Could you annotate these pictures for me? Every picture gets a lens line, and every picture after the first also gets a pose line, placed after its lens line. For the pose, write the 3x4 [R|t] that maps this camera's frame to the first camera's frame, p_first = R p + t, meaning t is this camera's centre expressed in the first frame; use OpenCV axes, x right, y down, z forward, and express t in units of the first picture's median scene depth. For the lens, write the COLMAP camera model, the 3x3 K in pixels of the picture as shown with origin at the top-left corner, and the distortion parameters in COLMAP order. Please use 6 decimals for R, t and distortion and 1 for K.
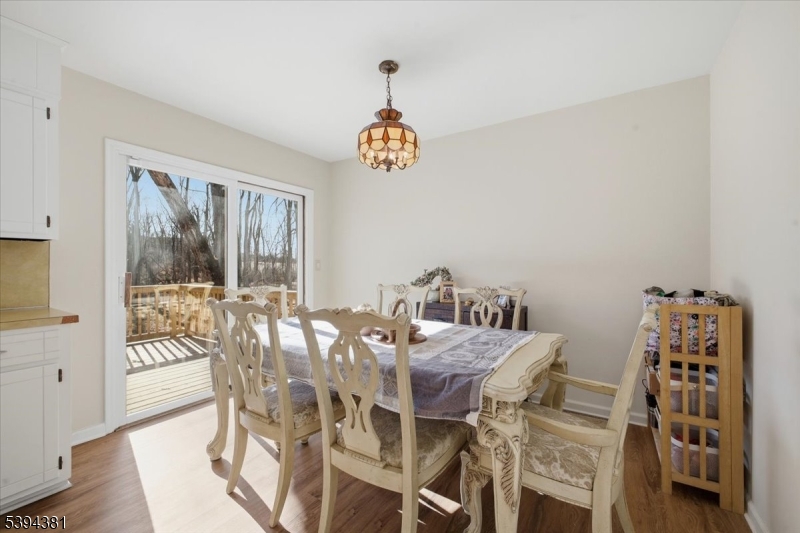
lens RADIAL K [[324.6, 0, 398.9], [0, 324.6, 270.1], [0, 0, 1]] dist [0.026573, -0.000073]
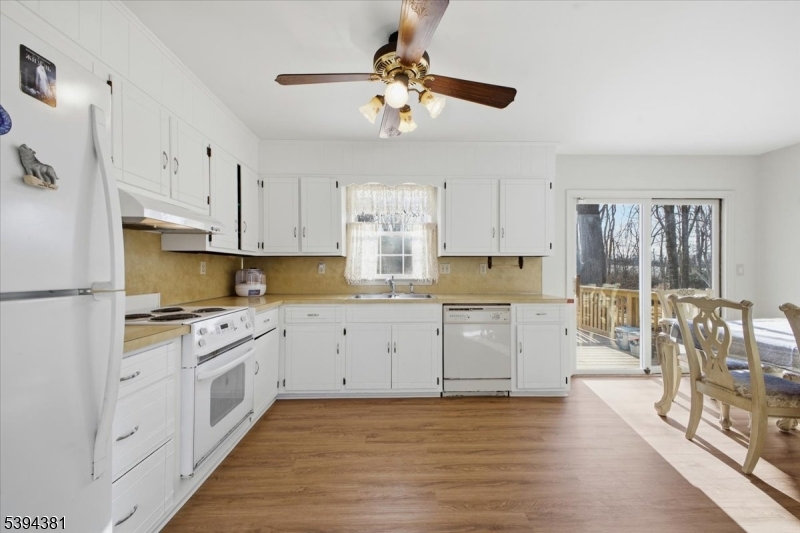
lens RADIAL K [[324.6, 0, 398.9], [0, 324.6, 270.1], [0, 0, 1]] dist [0.026573, -0.000073]
pose [[0.561160, 0.005799, -0.827687, -0.049404], [-0.013348, 0.999909, -0.002044, -0.001900], [0.827600, 0.012195, 0.561186, -0.751870]]
